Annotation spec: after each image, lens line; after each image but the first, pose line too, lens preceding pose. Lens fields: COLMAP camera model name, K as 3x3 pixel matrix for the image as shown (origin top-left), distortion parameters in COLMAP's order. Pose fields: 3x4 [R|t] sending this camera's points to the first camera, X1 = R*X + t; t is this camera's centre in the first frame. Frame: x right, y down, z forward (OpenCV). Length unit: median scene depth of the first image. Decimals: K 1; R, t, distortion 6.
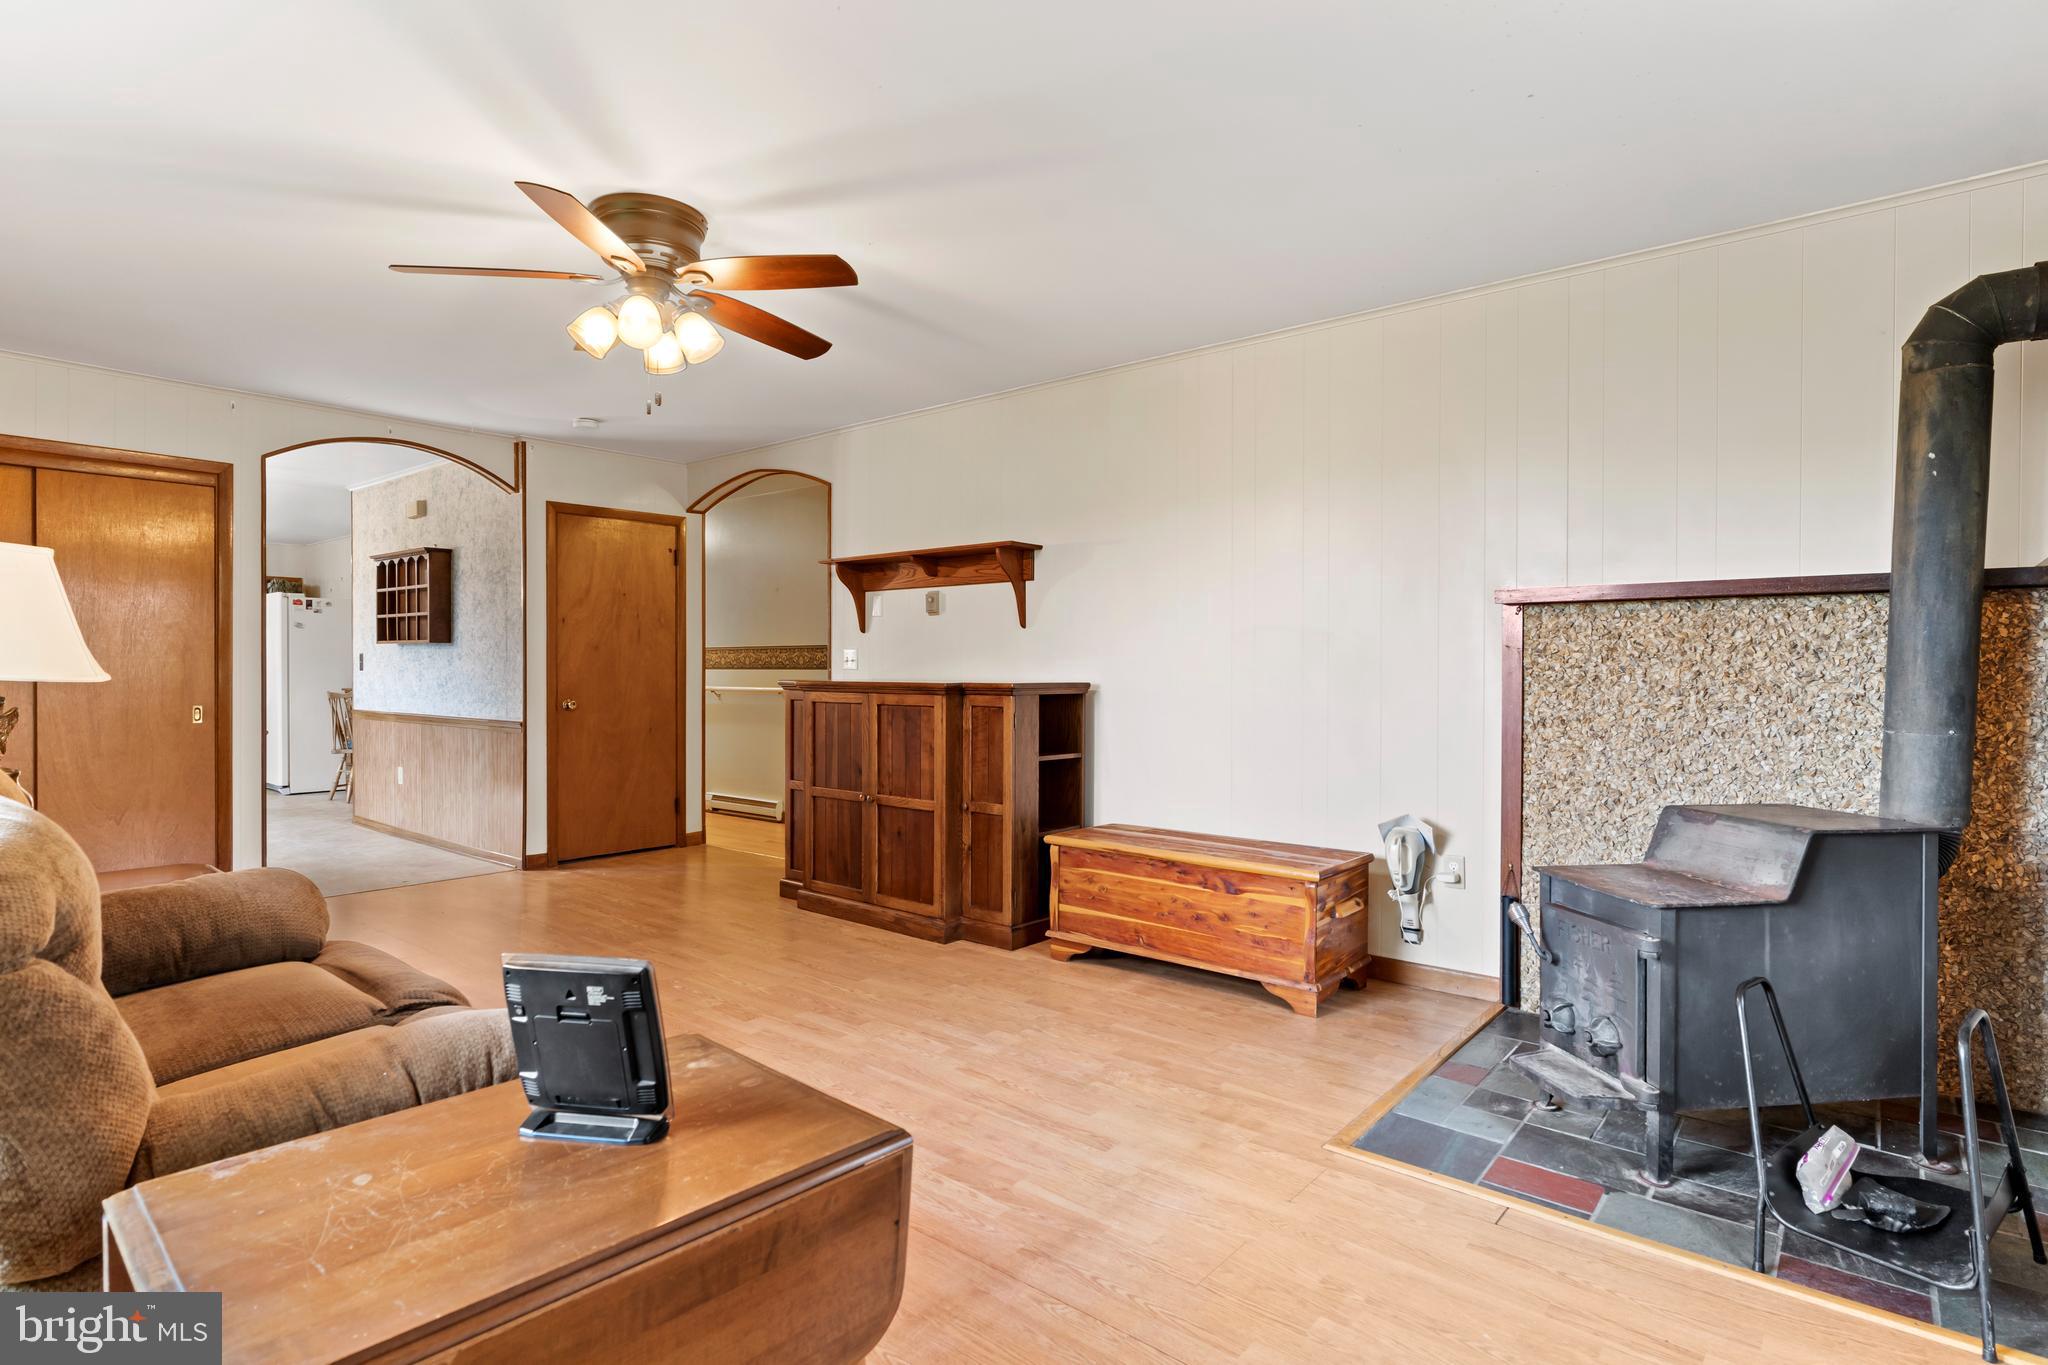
lens RADIAL K [[1060.6, 0, 1021.1], [0, 1060.6, 671.9], [0, 0, 1]] dist [-0.009301, 0.003436]
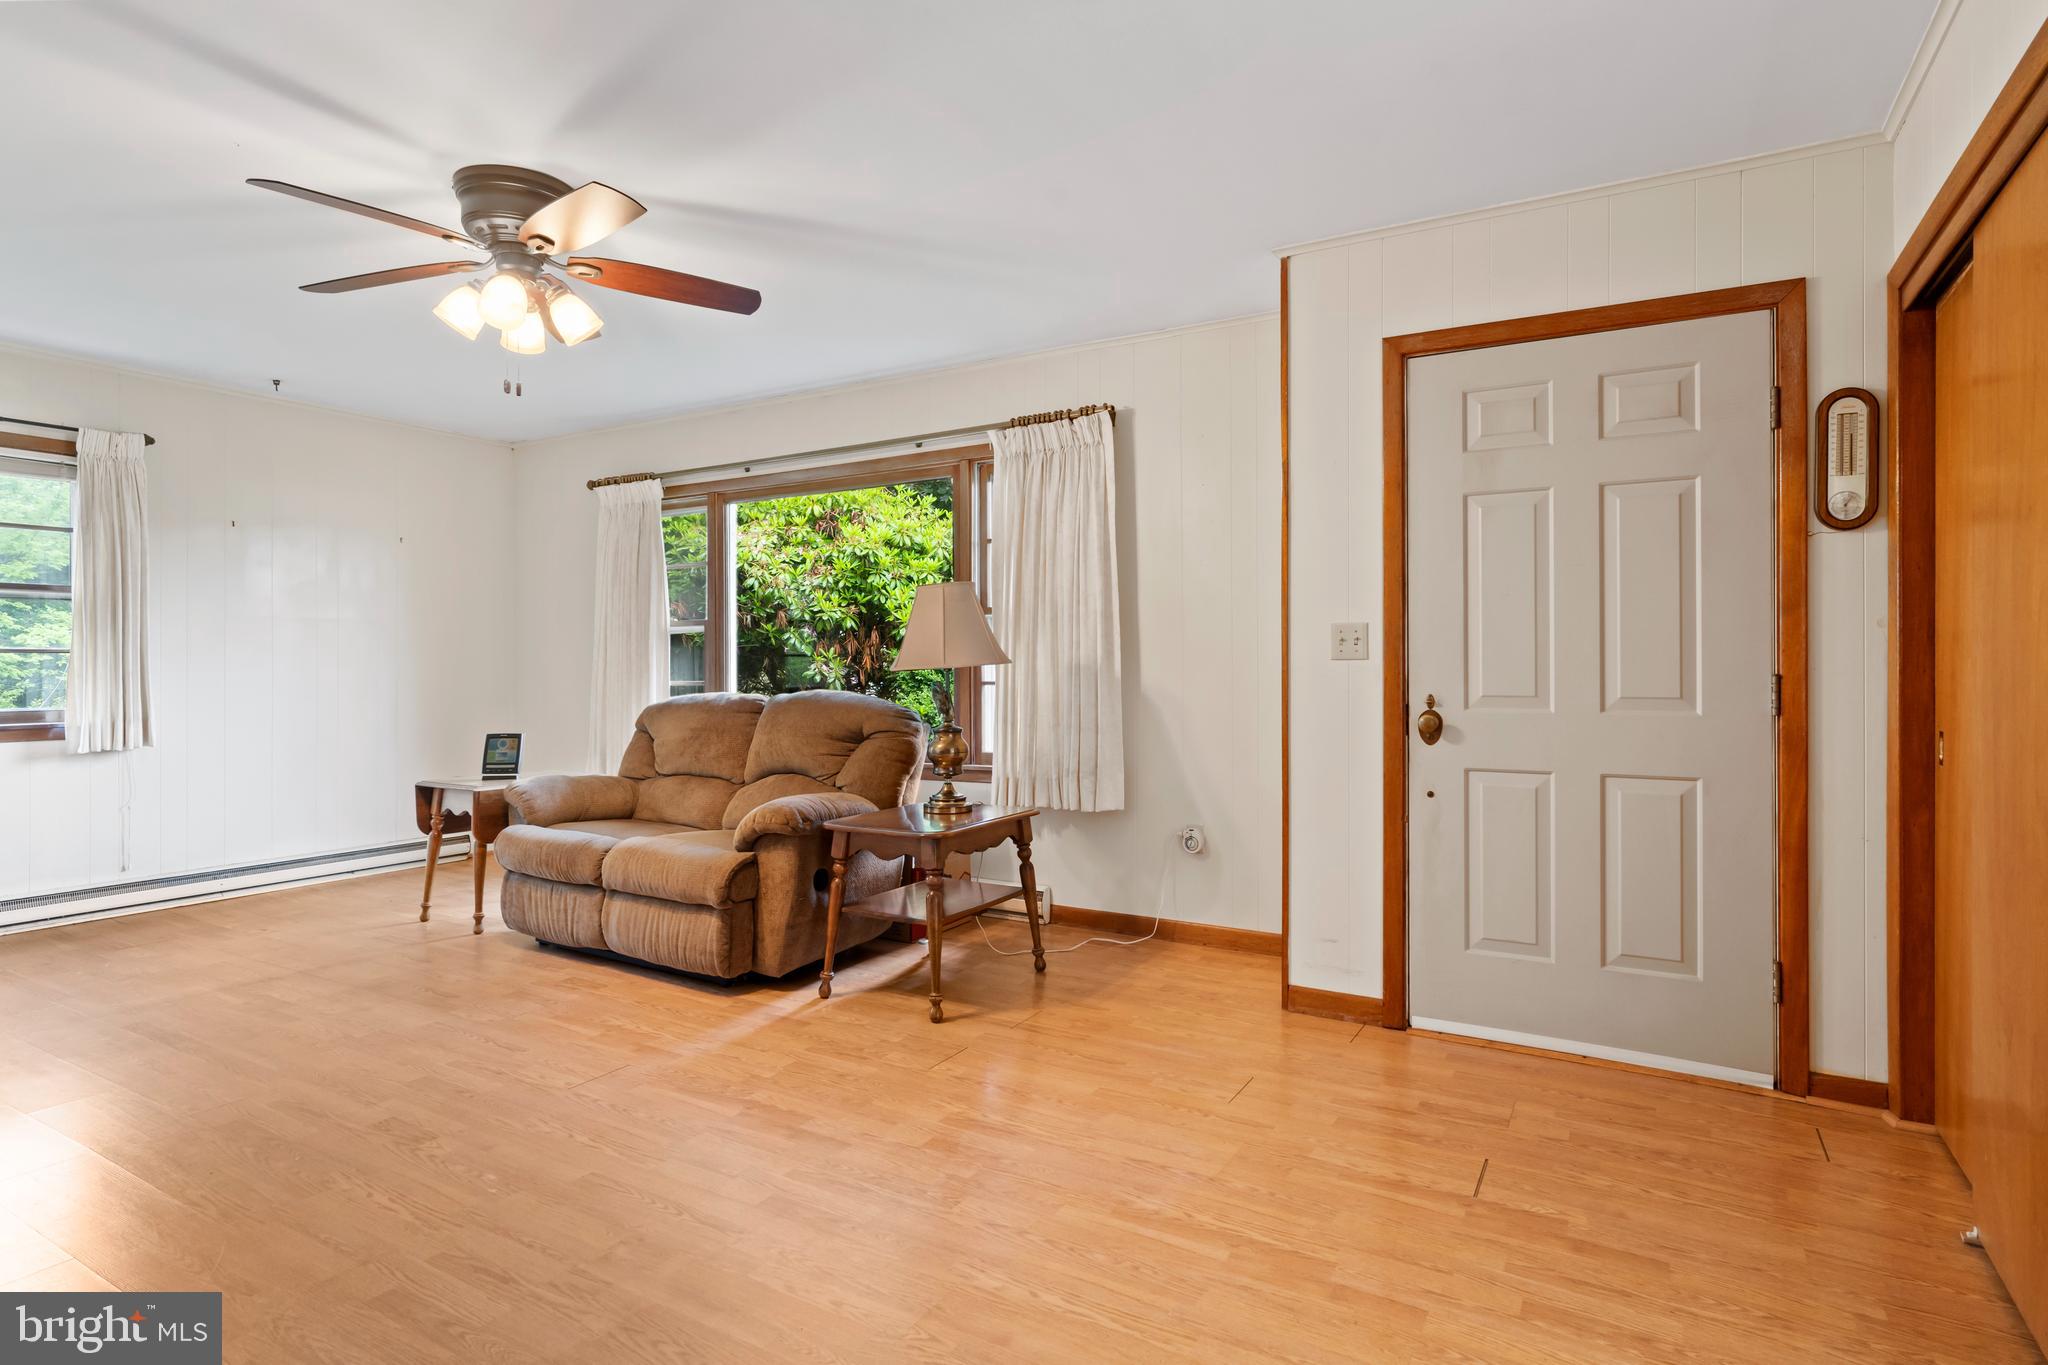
lens RADIAL K [[1060.6, 0, 1026.1], [0, 1060.6, 670.1], [0, 0, 1]] dist [-0.009301, 0.003436]
pose [[-0.986129, 0.001586, -0.165974, -0.447485], [-0.000148, 0.999946, 0.010433, -0.003634], [0.165981, 0.010313, -0.986075, 1.395318]]
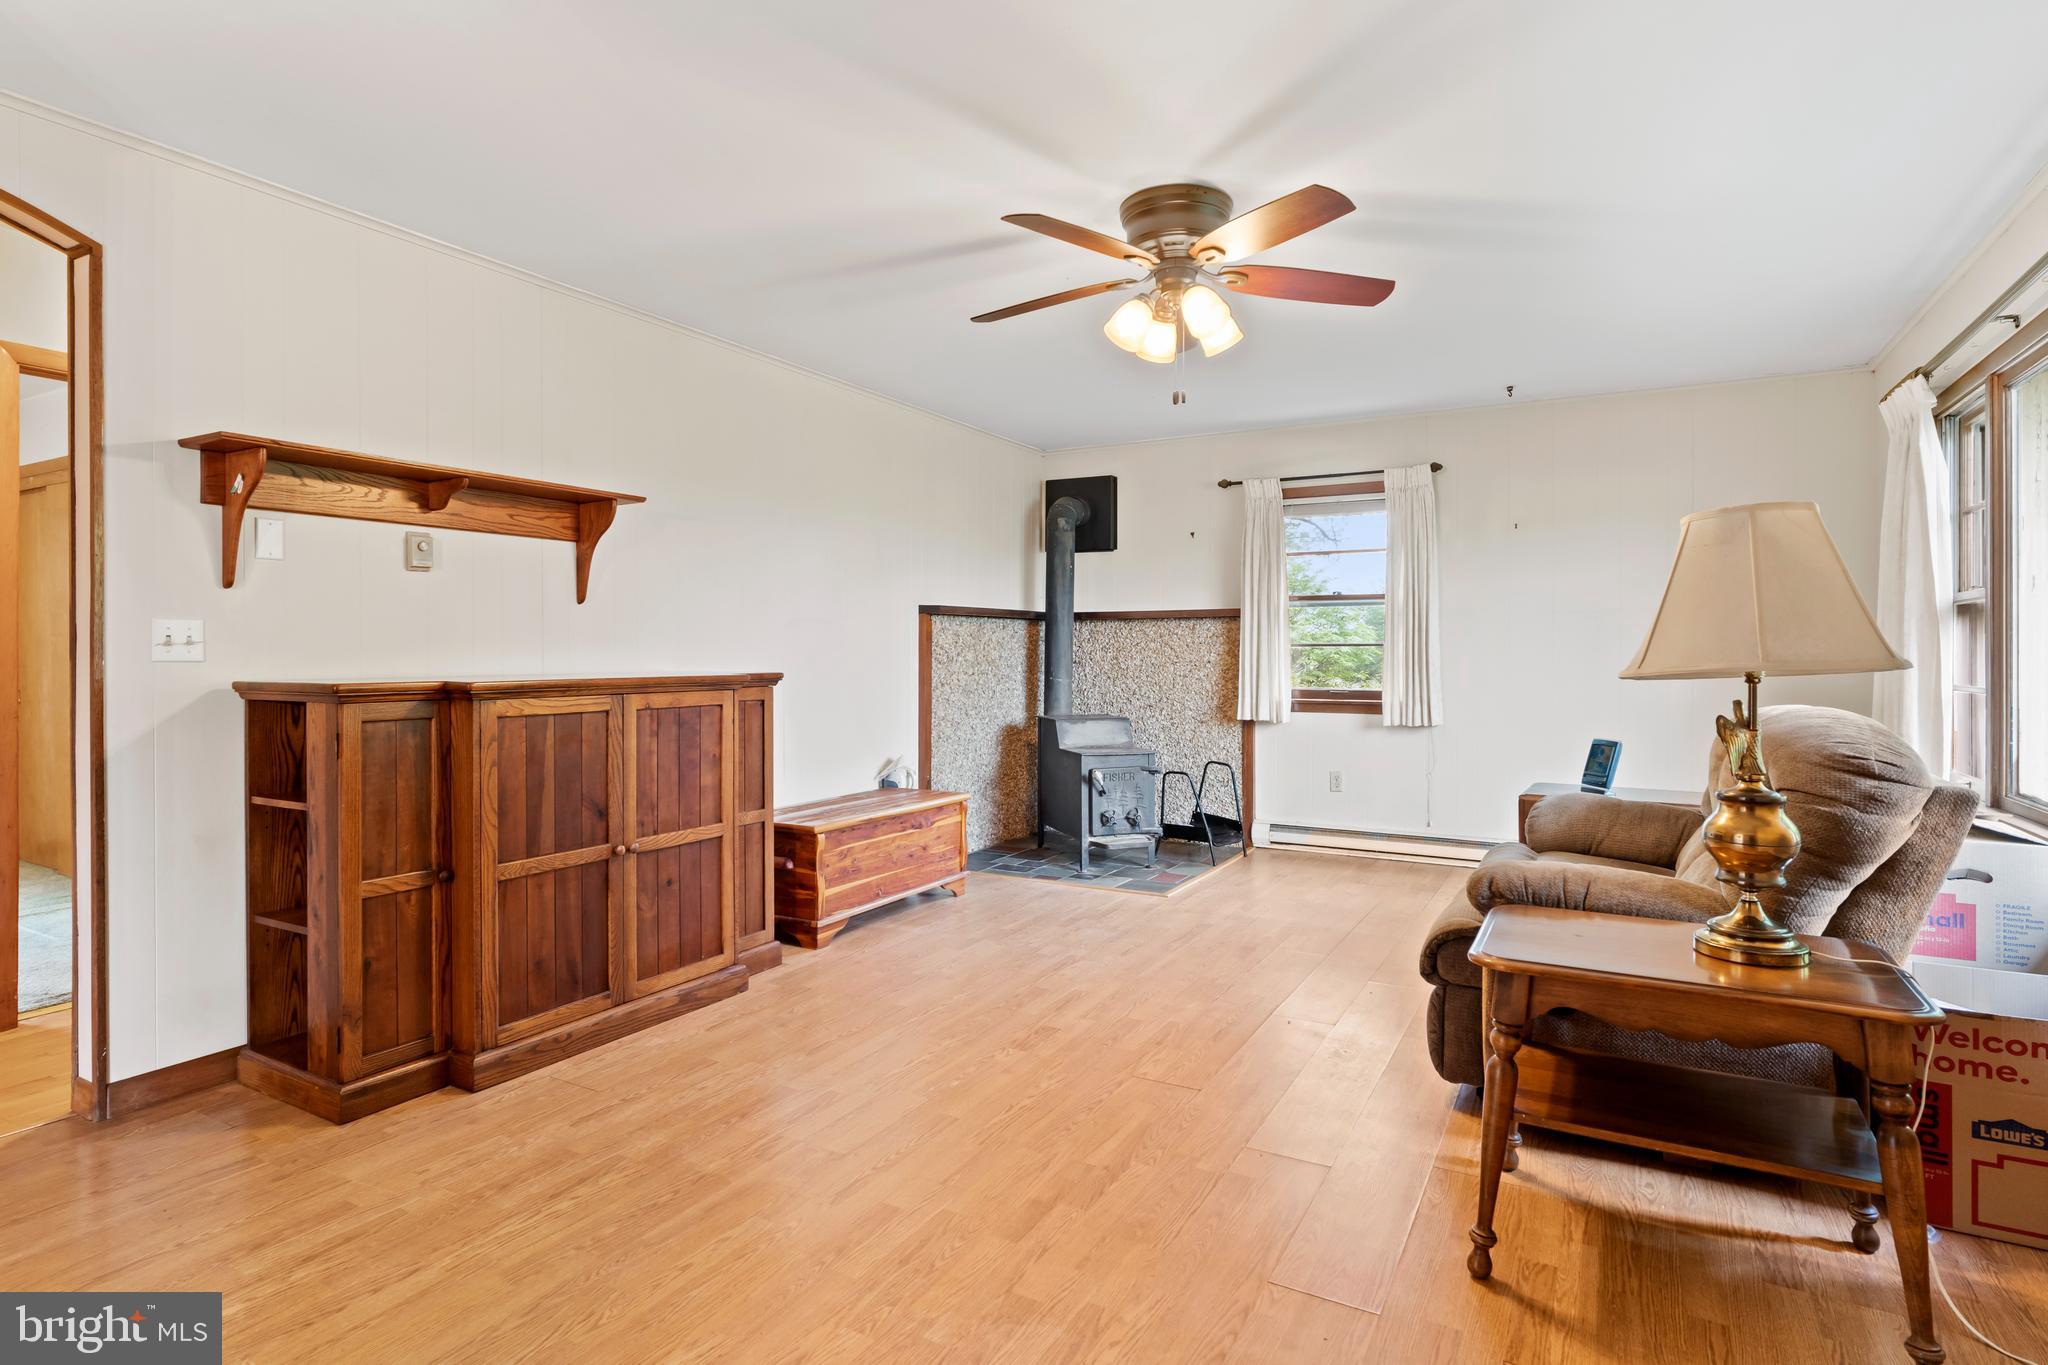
lens RADIAL K [[1060.6, 0, 1025.7], [0, 1060.6, 649.9], [0, 0, 1]] dist [-0.009301, 0.003436]
pose [[-0.188026, -0.002841, 0.982160, -0.904238], [0.002275, 0.999992, 0.003328, -0.010901], [-0.982162, 0.002860, -0.188018, 0.919511]]
